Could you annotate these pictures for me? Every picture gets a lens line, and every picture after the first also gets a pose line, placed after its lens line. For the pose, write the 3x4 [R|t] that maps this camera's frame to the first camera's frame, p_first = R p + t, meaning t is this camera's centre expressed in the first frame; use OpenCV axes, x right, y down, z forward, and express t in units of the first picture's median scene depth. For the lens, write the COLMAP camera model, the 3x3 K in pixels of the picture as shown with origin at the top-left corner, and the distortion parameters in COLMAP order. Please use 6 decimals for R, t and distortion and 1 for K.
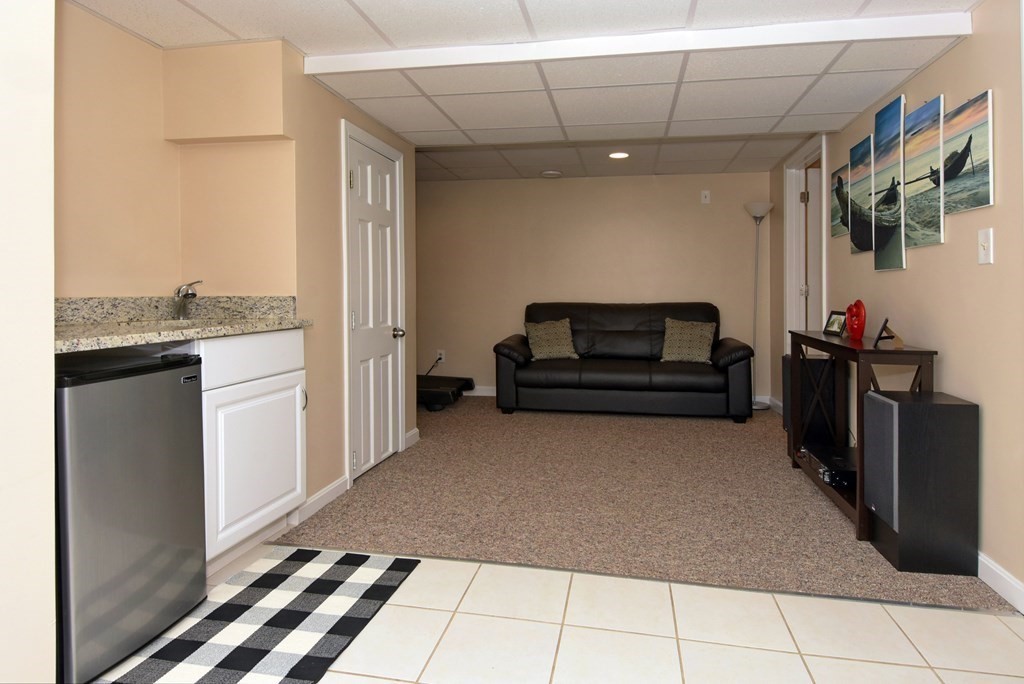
lens RADIAL K [[563.3, 0, 516.8], [0, 563.3, 333.7], [0, 0, 1]] dist [0.024379, -0.021196]
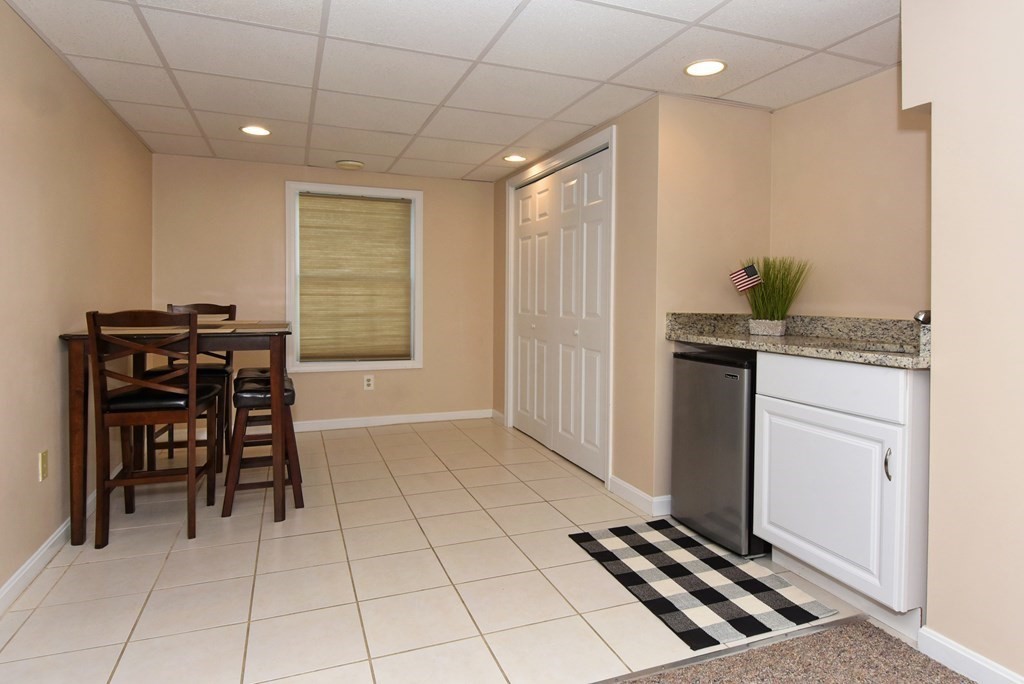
lens RADIAL K [[578.3, 0, 509.7], [0, 578.3, 291.8], [0, 0, 1]] dist [-0.000501, -0.000256]
pose [[-0.843050, -0.022117, -0.537380, 0.493678], [-0.059252, 0.996892, 0.051927, -0.128611], [0.534562, 0.075618, -0.841740, 1.493643]]
